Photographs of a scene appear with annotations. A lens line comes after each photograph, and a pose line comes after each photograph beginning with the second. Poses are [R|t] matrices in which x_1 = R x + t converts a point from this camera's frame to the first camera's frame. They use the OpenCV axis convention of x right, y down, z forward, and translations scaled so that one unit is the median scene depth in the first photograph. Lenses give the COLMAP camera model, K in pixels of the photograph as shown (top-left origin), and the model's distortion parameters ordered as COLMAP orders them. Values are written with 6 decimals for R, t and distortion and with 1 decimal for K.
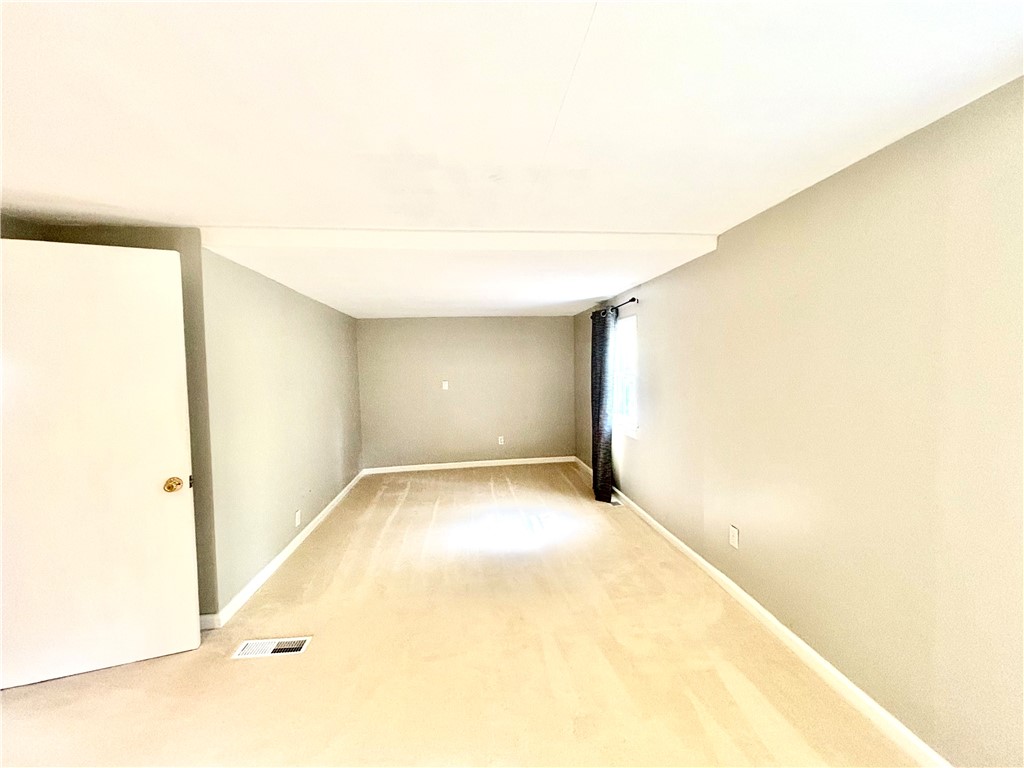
lens RADIAL K [[411.6, 0, 512.0], [0, 411.6, 384.0], [0, 0, 1]] dist [0.009383, -0.004821]
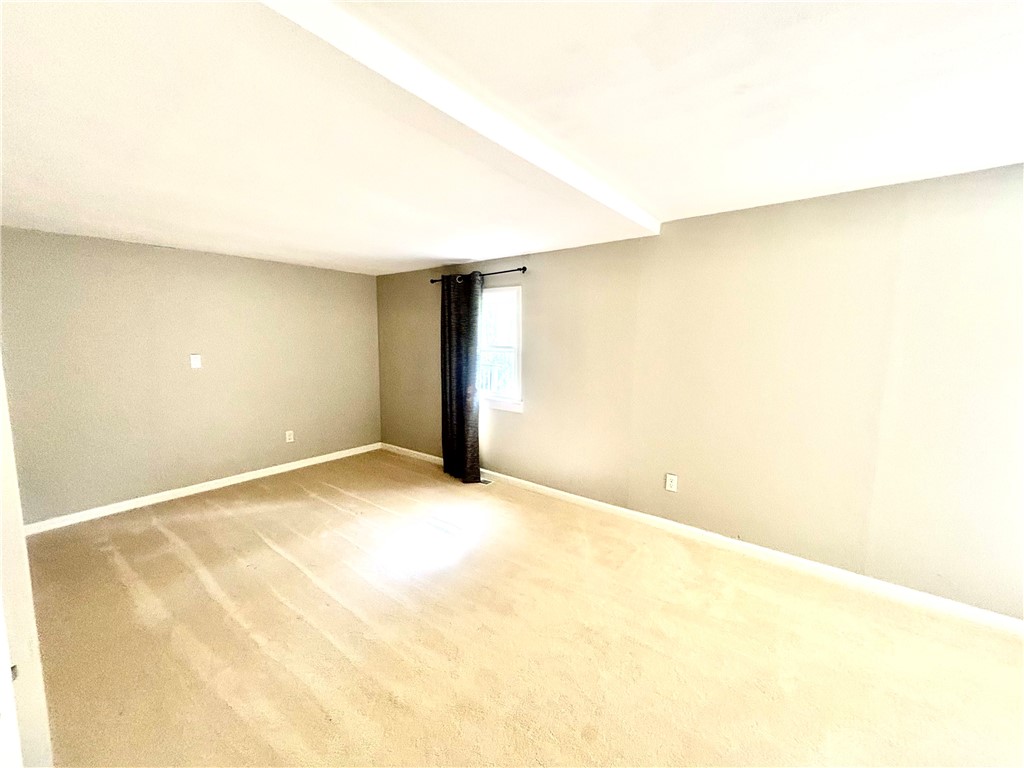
lens RADIAL K [[411.6, 0, 512.0], [0, 411.6, 384.0], [0, 0, 1]] dist [0.009383, -0.004821]
pose [[0.708528, -0.052602, 0.703719, -0.364179], [0.009483, 0.997838, 0.065039, 0.001090], [-0.705619, -0.039409, 0.707495, 0.286690]]
